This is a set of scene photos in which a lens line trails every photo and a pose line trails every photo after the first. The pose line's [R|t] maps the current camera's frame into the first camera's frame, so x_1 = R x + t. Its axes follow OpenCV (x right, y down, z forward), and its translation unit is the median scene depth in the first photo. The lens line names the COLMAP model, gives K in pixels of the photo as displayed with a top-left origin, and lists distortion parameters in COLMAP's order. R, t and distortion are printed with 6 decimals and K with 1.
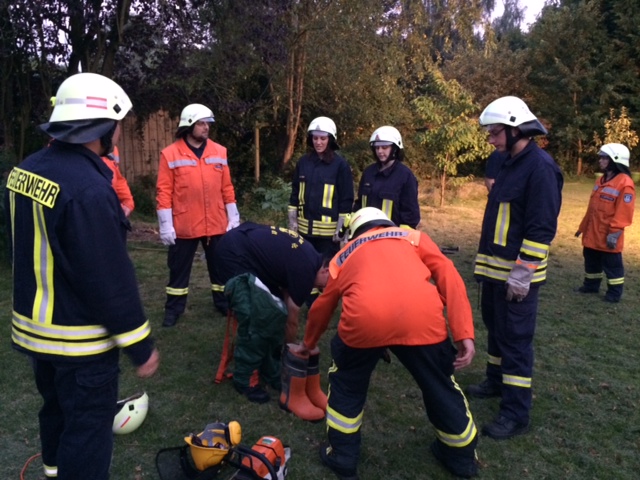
lens RADIAL K [[547.6, 0, 319.8], [0, 547.6, 239.7], [0, 0, 1]] dist [0.072047, -0.092632]
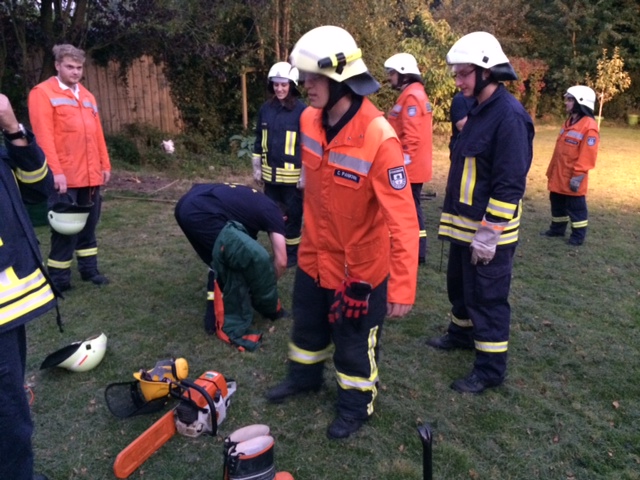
lens RADIAL K [[547.6, 0, 319.2], [0, 547.6, 240.5], [0, 0, 1]] dist [0.072047, -0.092632]
pose [[0.999942, -0.009471, -0.005094, 0.029489], [0.009916, 0.995339, 0.095925, 0.000878], [0.004162, -0.095970, 0.995376, -0.008615]]
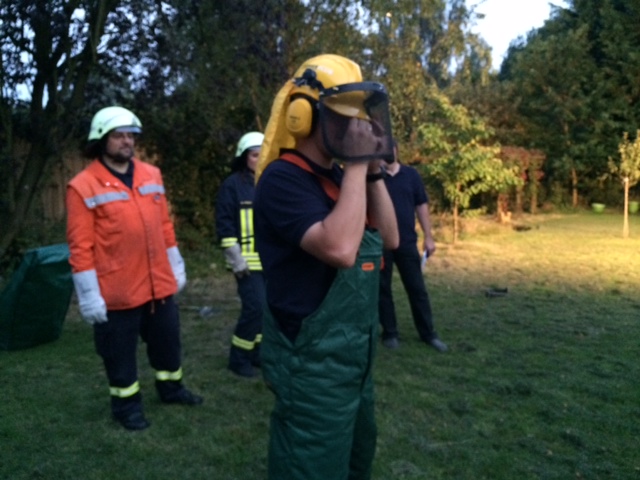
lens RADIAL K [[547.6, 0, 313.9], [0, 547.6, 240.4], [0, 0, 1]] dist [0.072047, -0.092632]
pose [[0.998327, -0.034300, 0.046551, -0.061826], [0.037817, 0.996320, -0.076918, -0.004186], [-0.043741, 0.078550, 0.995950, 0.134258]]
